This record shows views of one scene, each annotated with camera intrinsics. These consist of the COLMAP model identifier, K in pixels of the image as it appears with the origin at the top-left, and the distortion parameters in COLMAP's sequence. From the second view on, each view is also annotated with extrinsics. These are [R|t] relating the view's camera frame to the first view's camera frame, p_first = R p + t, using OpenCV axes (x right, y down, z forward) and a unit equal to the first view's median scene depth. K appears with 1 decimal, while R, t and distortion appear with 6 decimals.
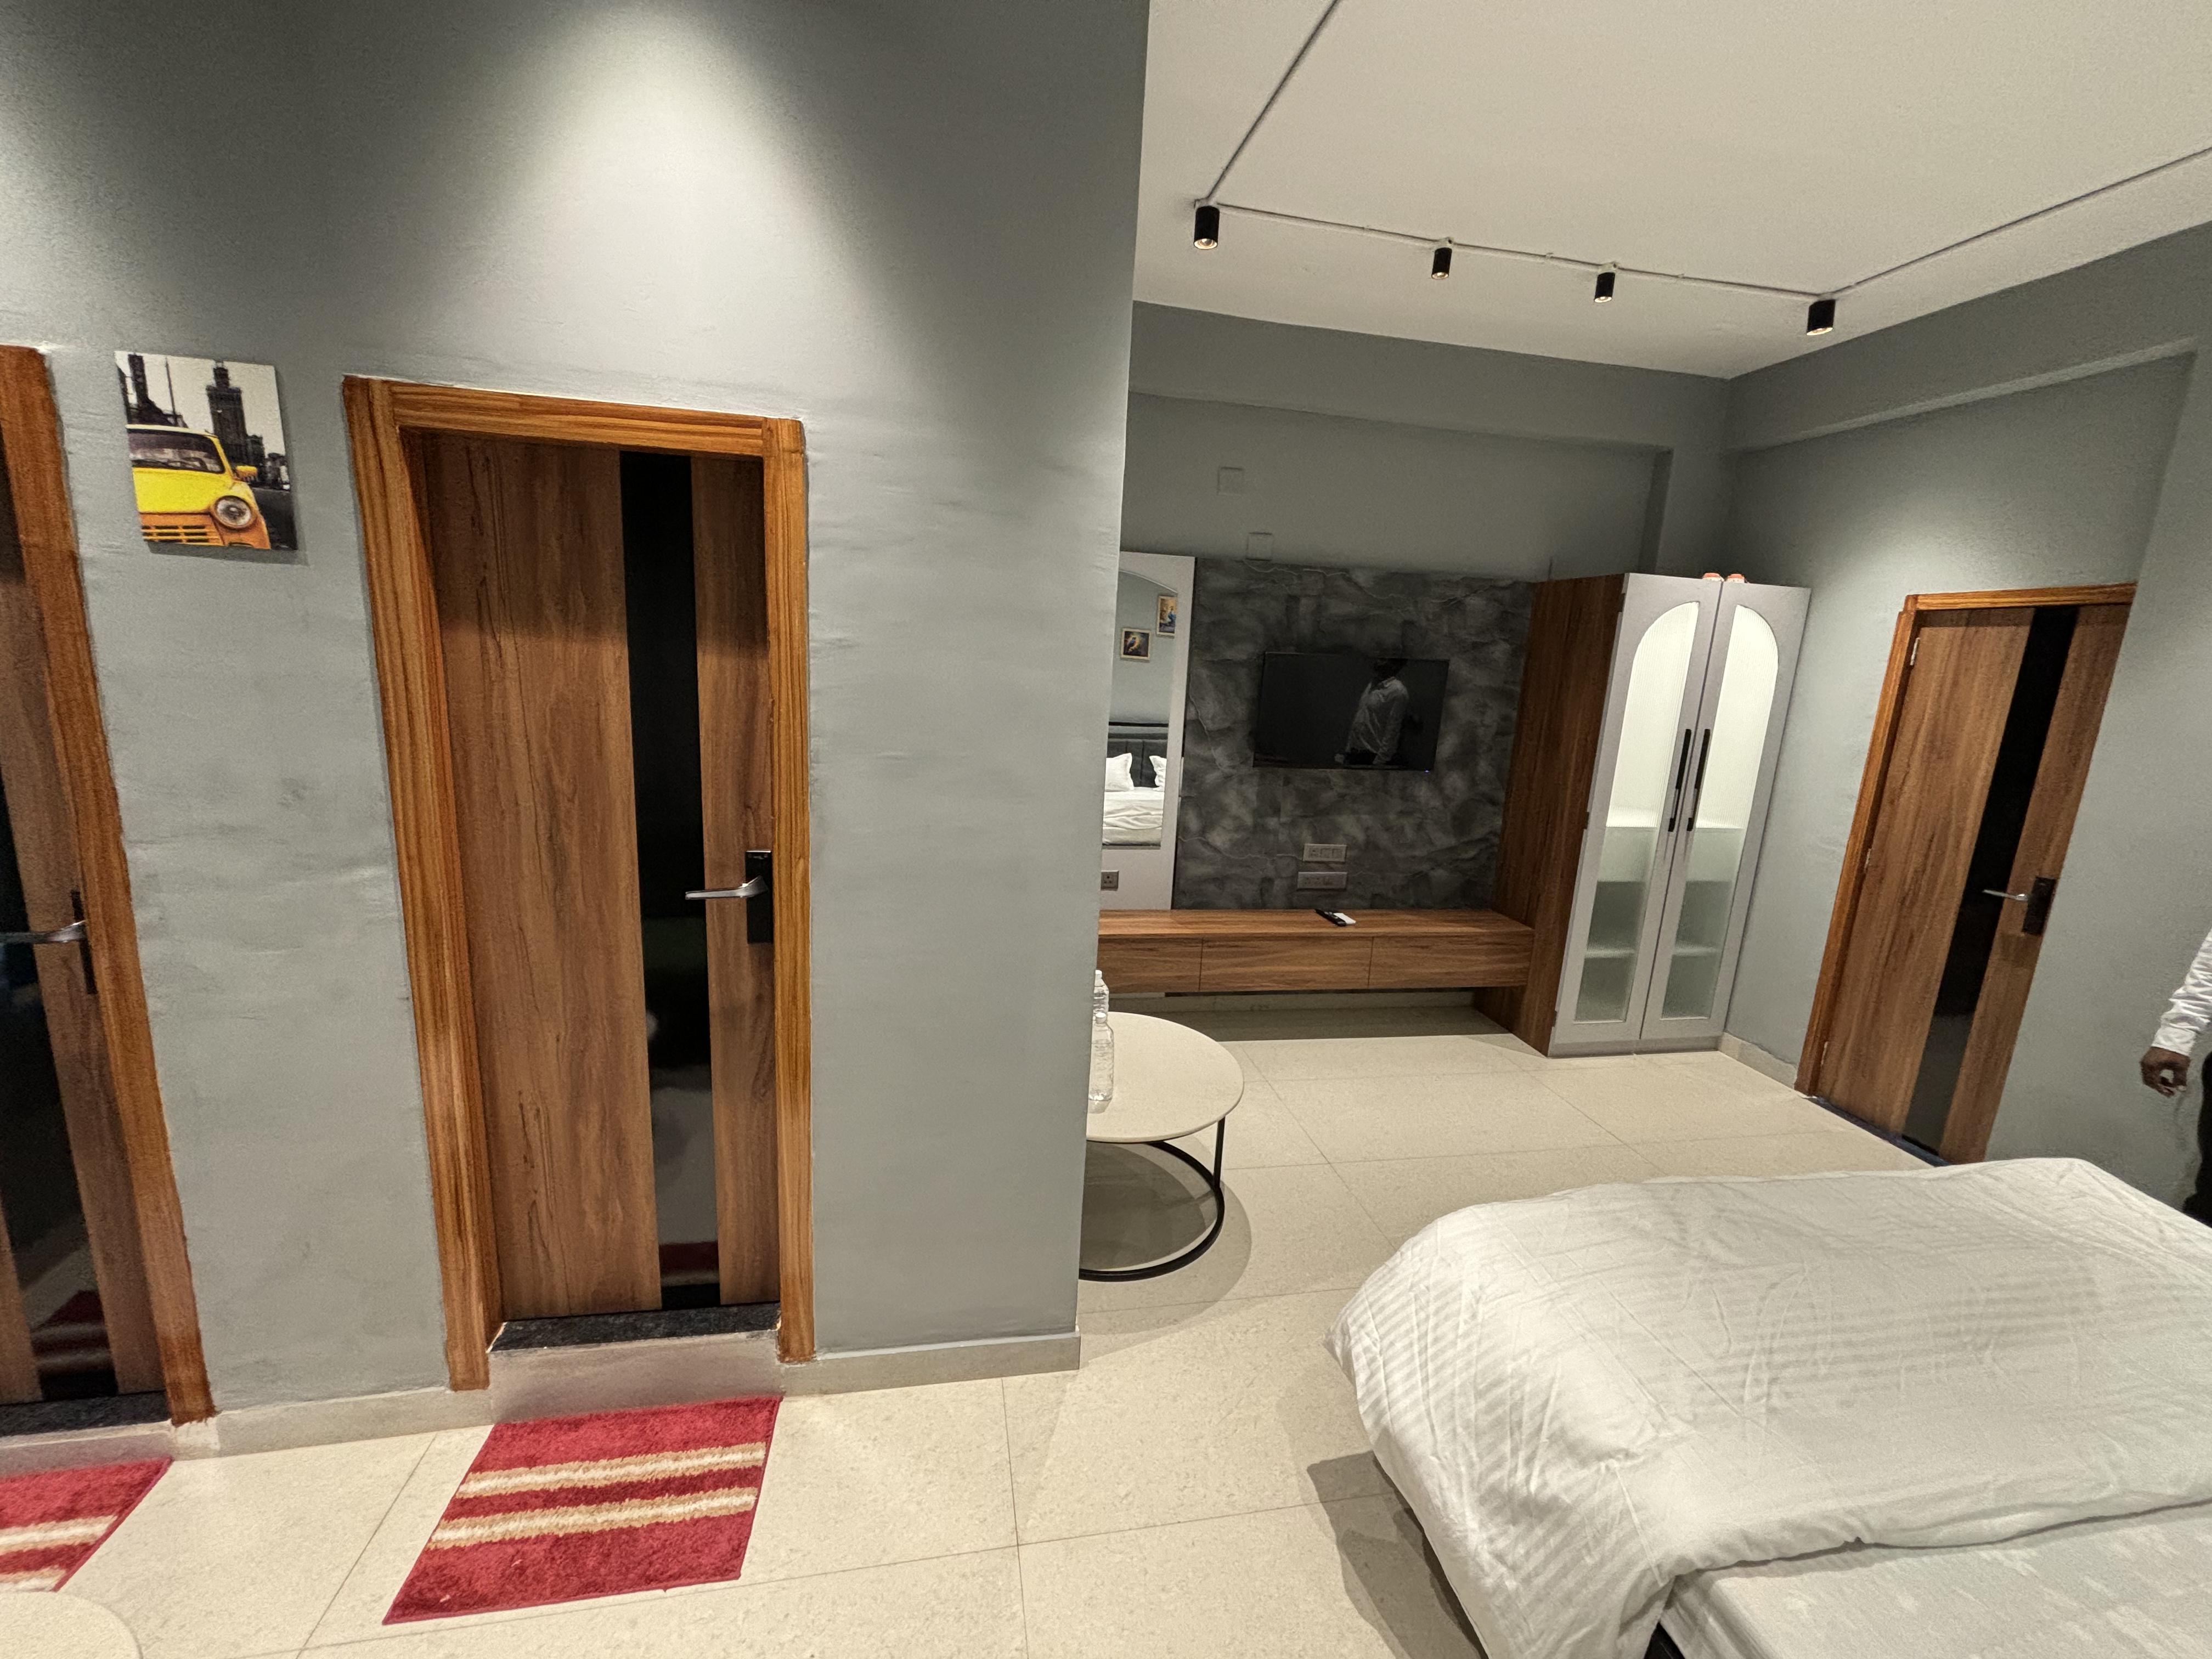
lens RADIAL K [[886.2, 0, 1106.0], [0, 886.2, 829.5], [0, 0, 1]] dist [0.002300, 0.000073]
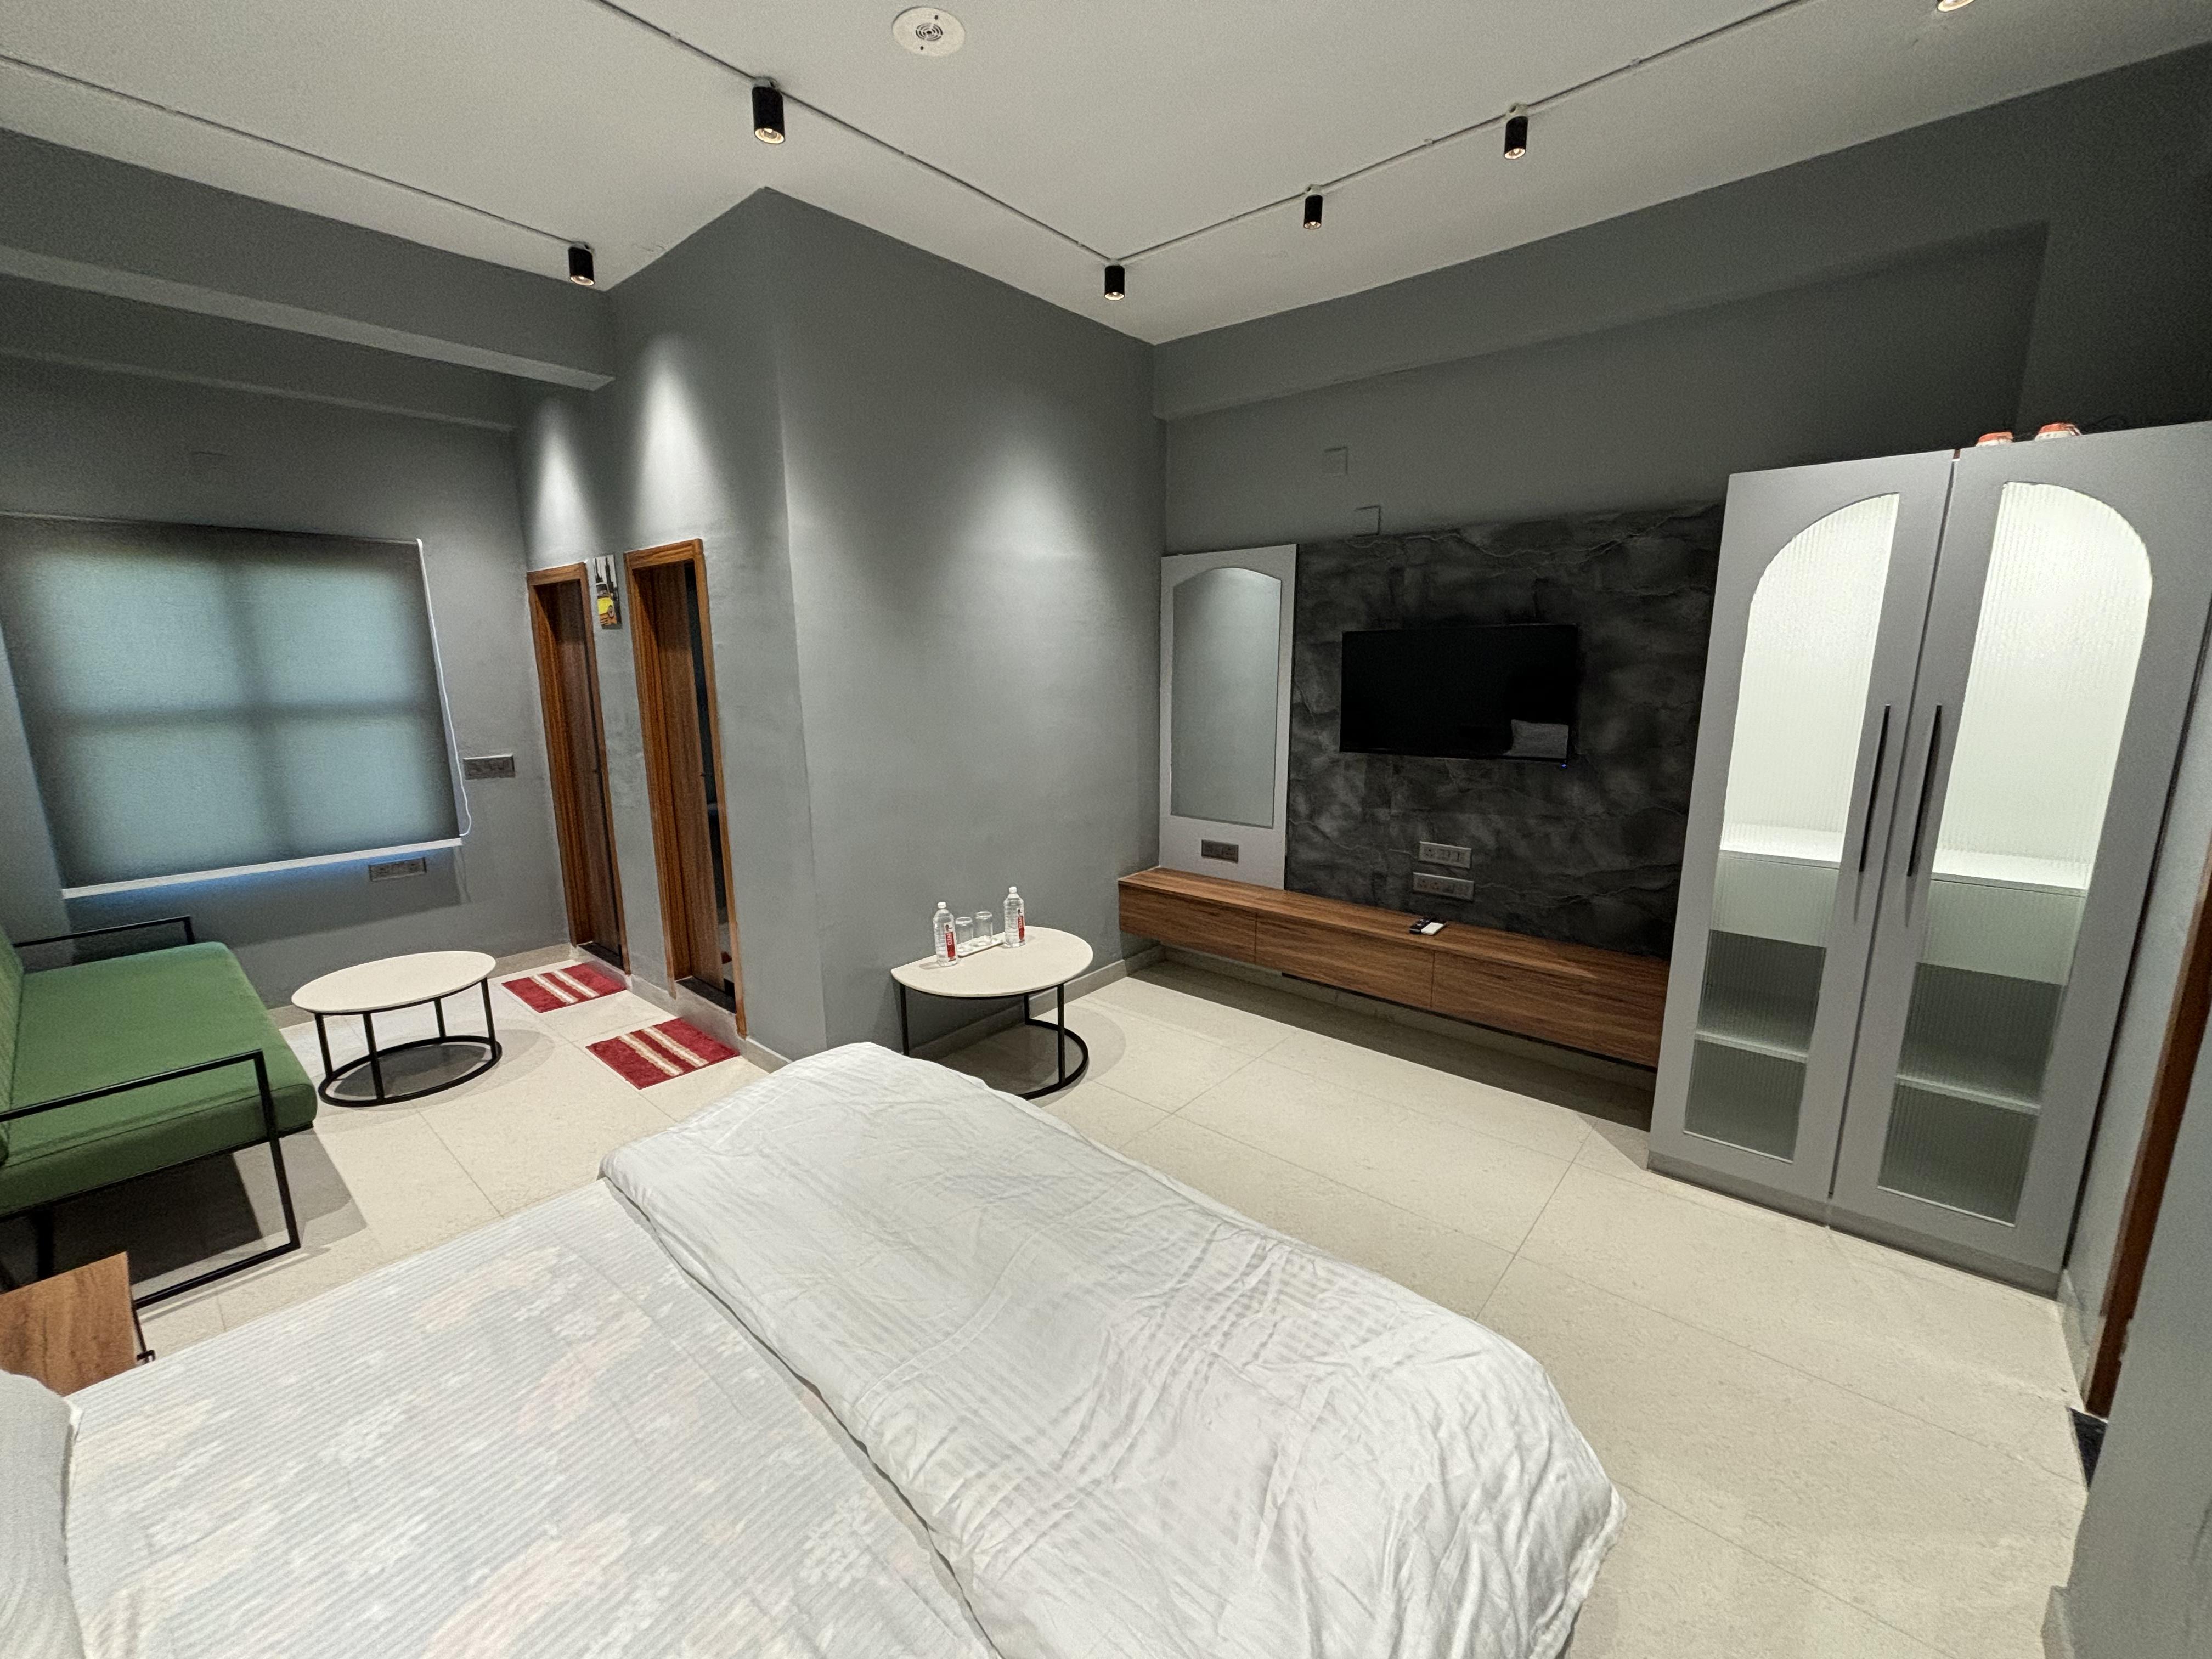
lens RADIAL K [[887.0, 0, 1106.0], [0, 887.0, 829.5], [0, 0, 1]] dist [-0.010257, 0.000141]
pose [[0.622020, 0.093966, -0.777343, 0.744684], [-0.114546, 0.993013, 0.028378, 0.015739], [0.774578, 0.071390, 0.628437, 0.196783]]
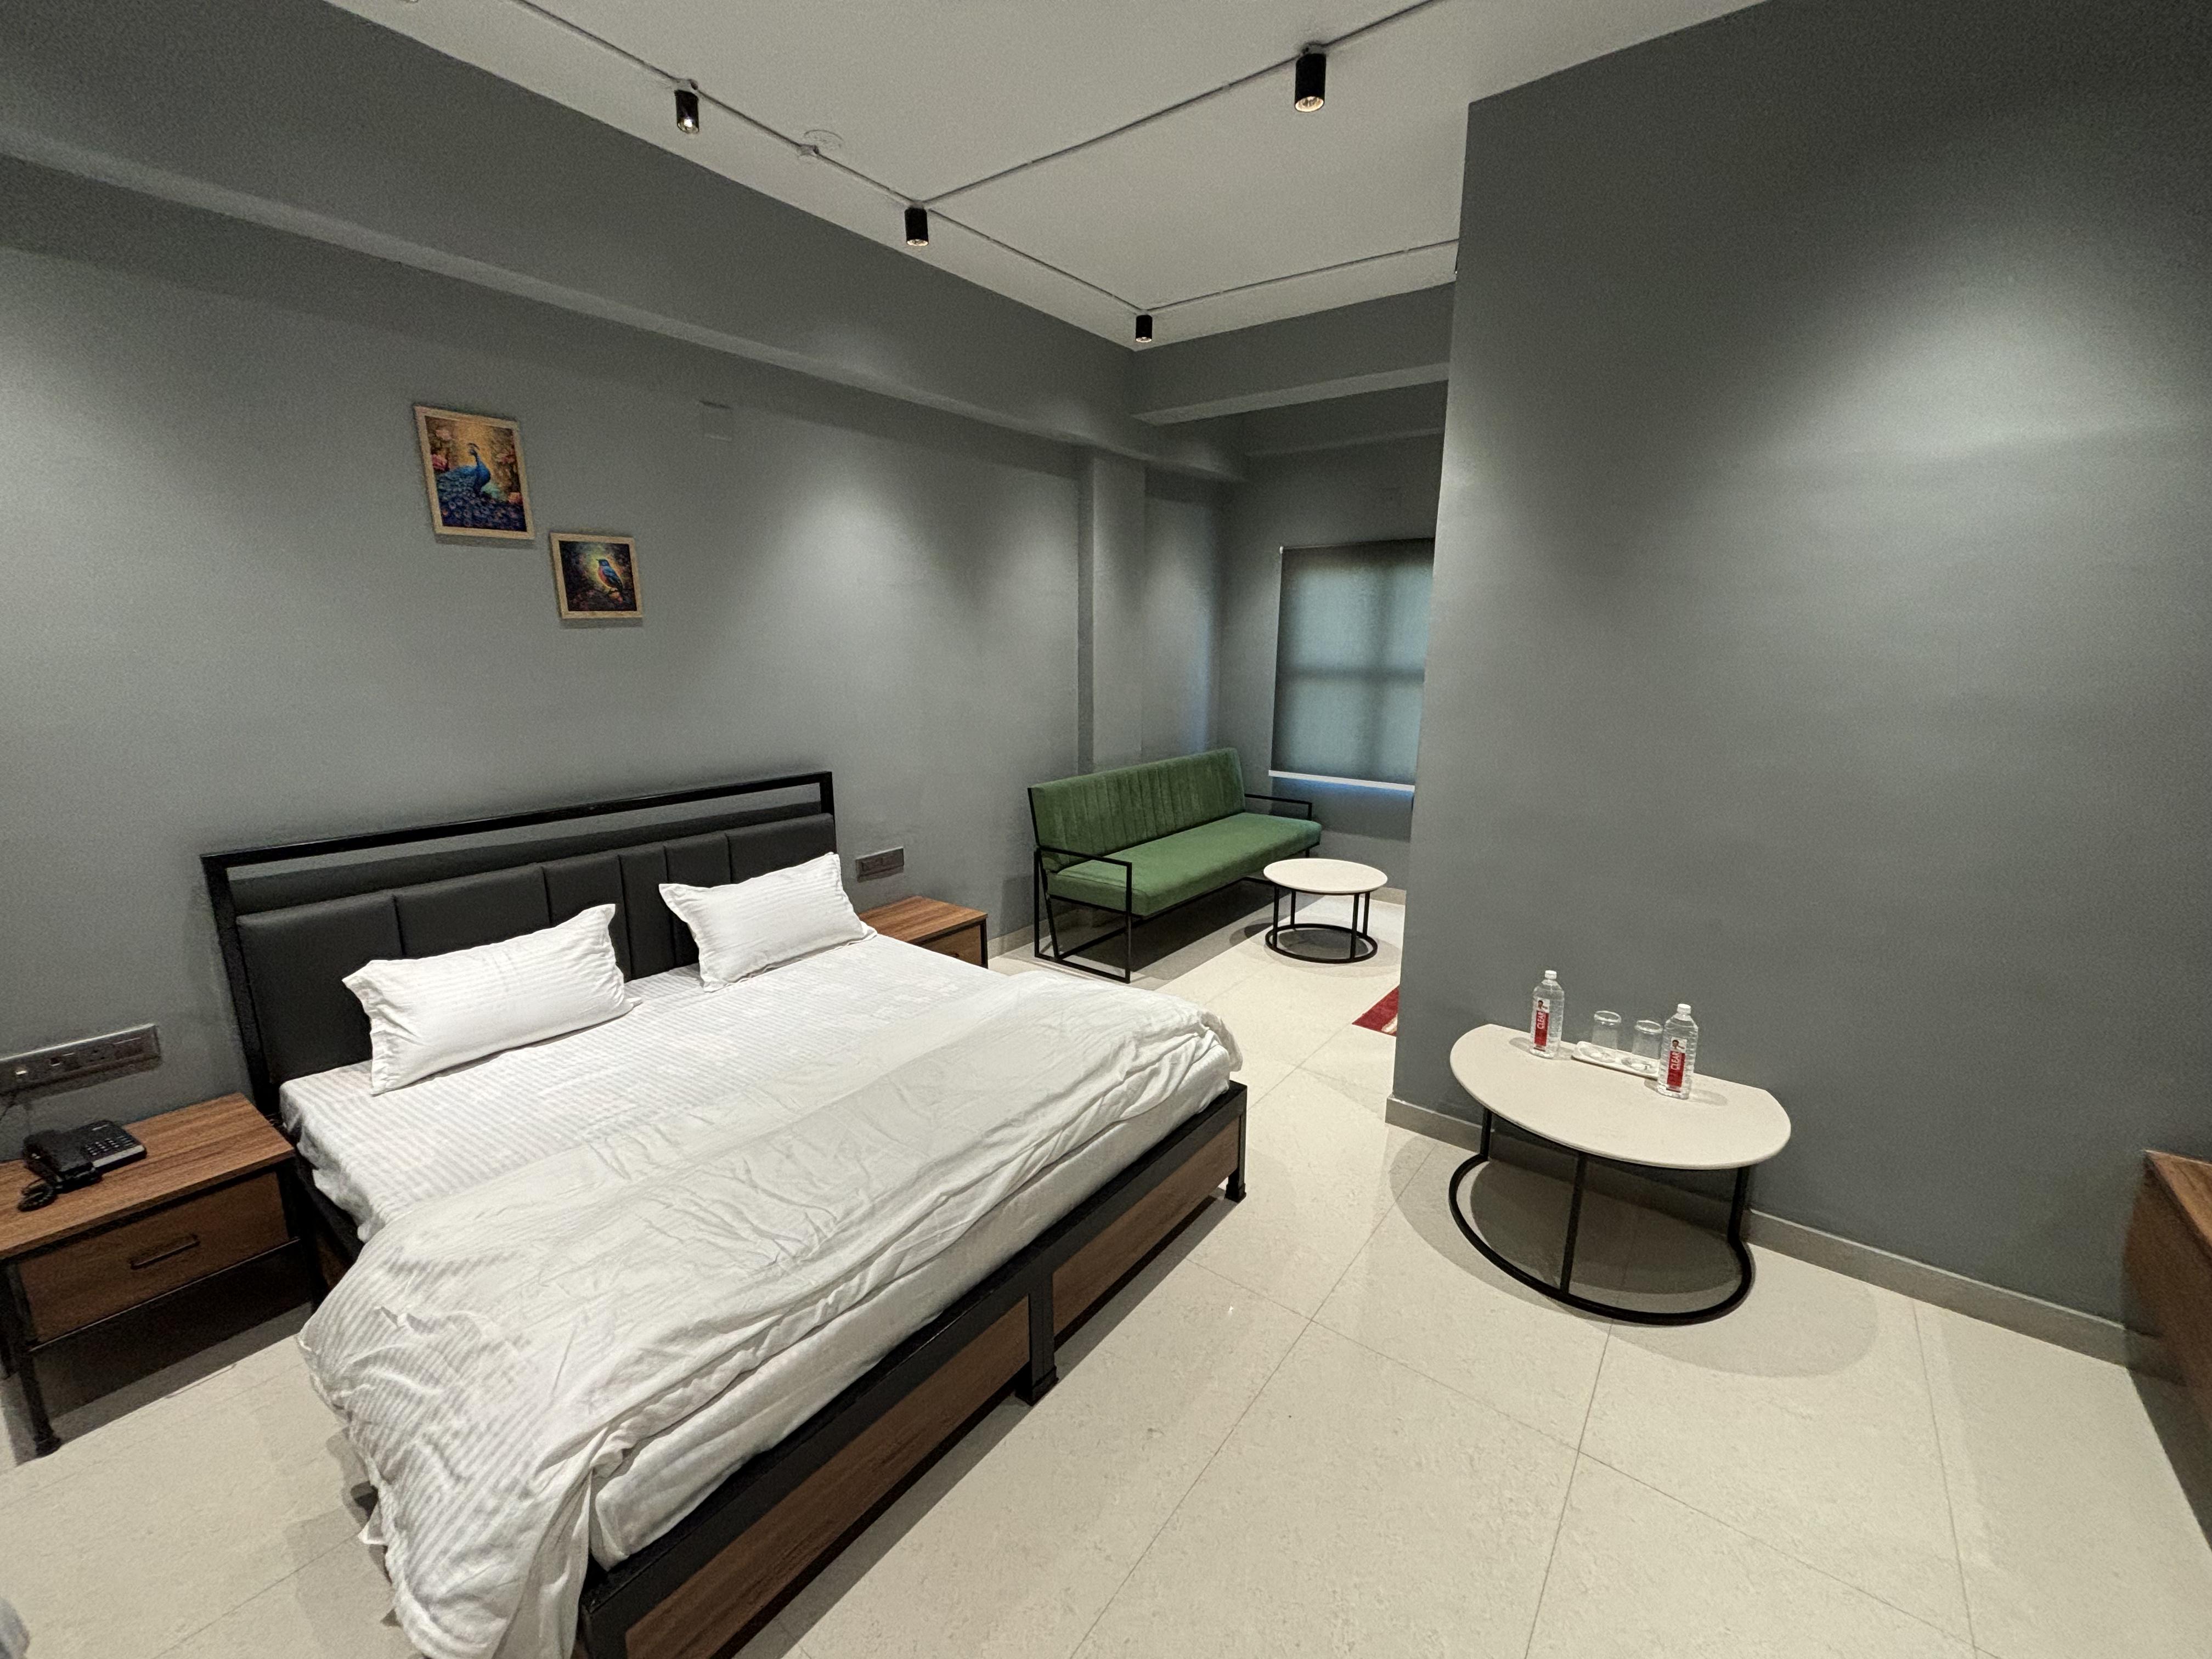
lens RADIAL K [[886.2, 0, 1106.0], [0, 886.2, 829.5], [0, 0, 1]] dist [0.002300, 0.000073]
pose [[-0.742105, 0.085849, -0.664763, 0.641666], [-0.176094, 0.931956, 0.316936, -0.110035], [0.646739, 0.352260, -0.676492, 0.796467]]
